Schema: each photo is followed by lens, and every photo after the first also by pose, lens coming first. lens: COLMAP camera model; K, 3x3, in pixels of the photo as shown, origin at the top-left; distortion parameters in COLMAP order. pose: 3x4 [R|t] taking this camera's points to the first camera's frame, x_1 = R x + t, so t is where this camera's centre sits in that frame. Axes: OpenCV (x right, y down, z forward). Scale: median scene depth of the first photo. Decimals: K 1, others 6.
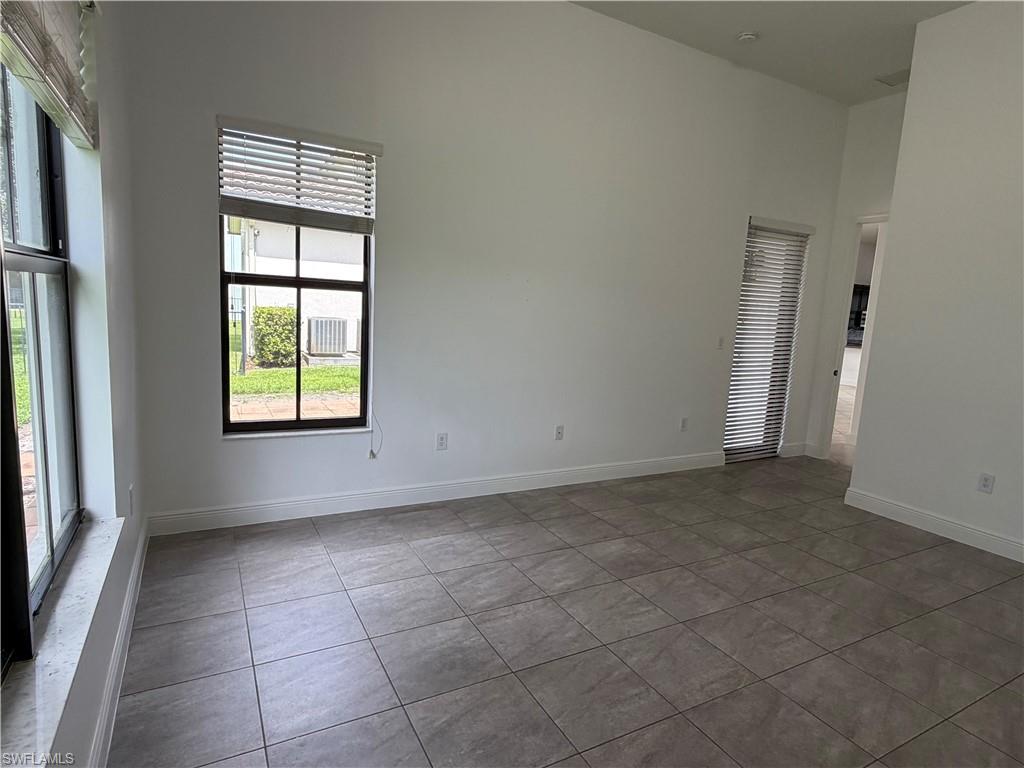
lens RADIAL K [[570.3, 0, 512.8], [0, 570.3, 386.7], [0, 0, 1]] dist [-0.001342, 0.000119]
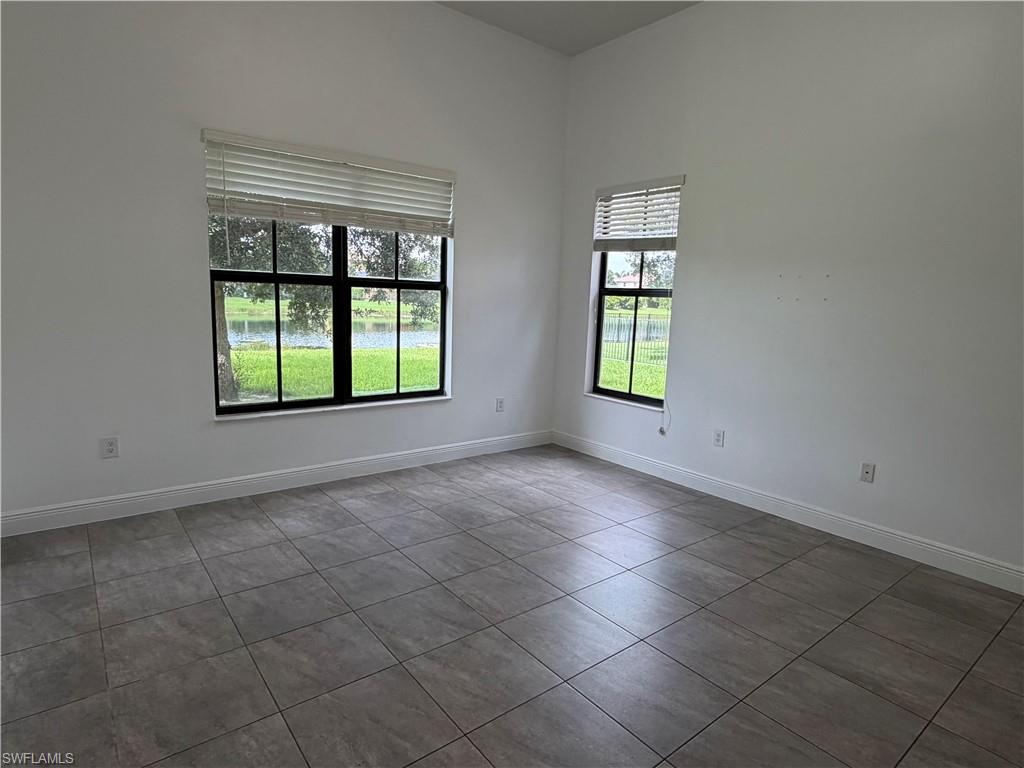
lens RADIAL K [[570.3, 0, 511.9], [0, 570.3, 382.9], [0, 0, 1]] dist [-0.001342, 0.000119]
pose [[0.166871, 0.094752, -0.981415, 0.928999], [-0.166704, 0.983753, 0.066633, -0.010218], [0.971784, 0.152487, 0.179956, 0.488255]]
